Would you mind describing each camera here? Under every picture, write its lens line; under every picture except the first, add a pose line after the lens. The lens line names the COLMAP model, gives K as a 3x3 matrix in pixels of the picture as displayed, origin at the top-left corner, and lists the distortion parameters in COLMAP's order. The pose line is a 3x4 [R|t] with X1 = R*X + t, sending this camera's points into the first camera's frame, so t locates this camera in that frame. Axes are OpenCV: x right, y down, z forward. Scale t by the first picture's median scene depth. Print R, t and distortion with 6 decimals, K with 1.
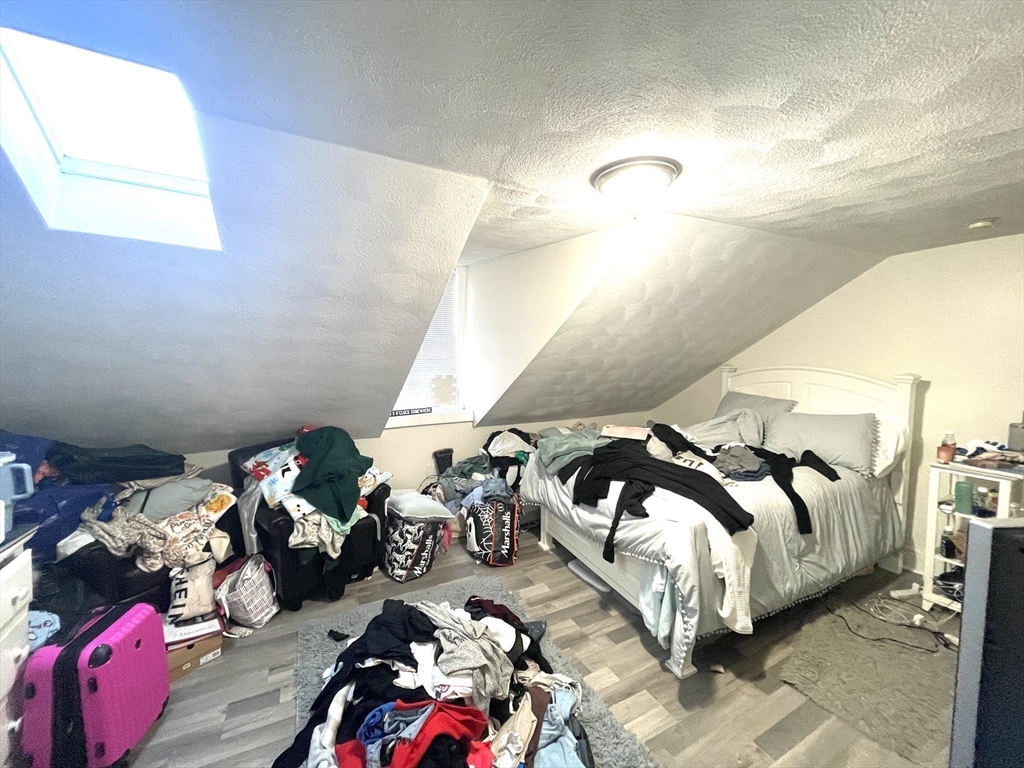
lens RADIAL K [[408.4, 0, 512.8], [0, 408.4, 380.4], [0, 0, 1]] dist [-0.003290, 0.000723]
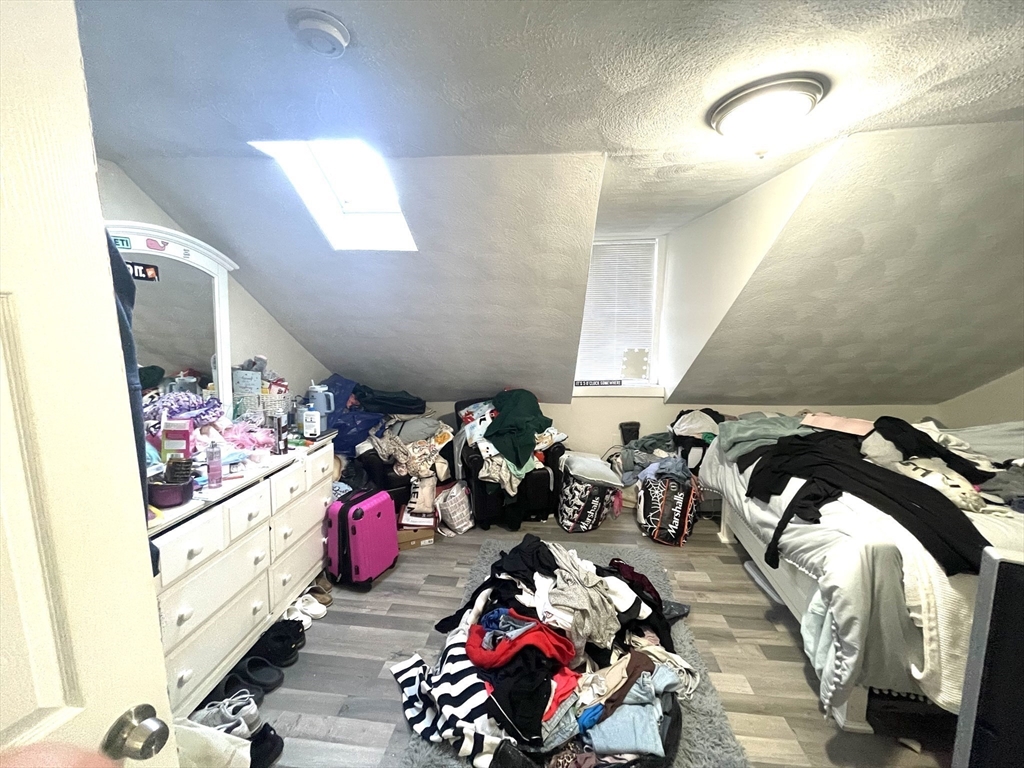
lens RADIAL K [[408.4, 0, 522.5], [0, 408.4, 379.3], [0, 0, 1]] dist [-0.003290, 0.000723]
pose [[0.837988, 0.058479, -0.542546, 0.276432], [-0.030006, 0.997675, 0.061190, 0.016088], [0.544863, -0.034997, 0.837794, 0.010604]]
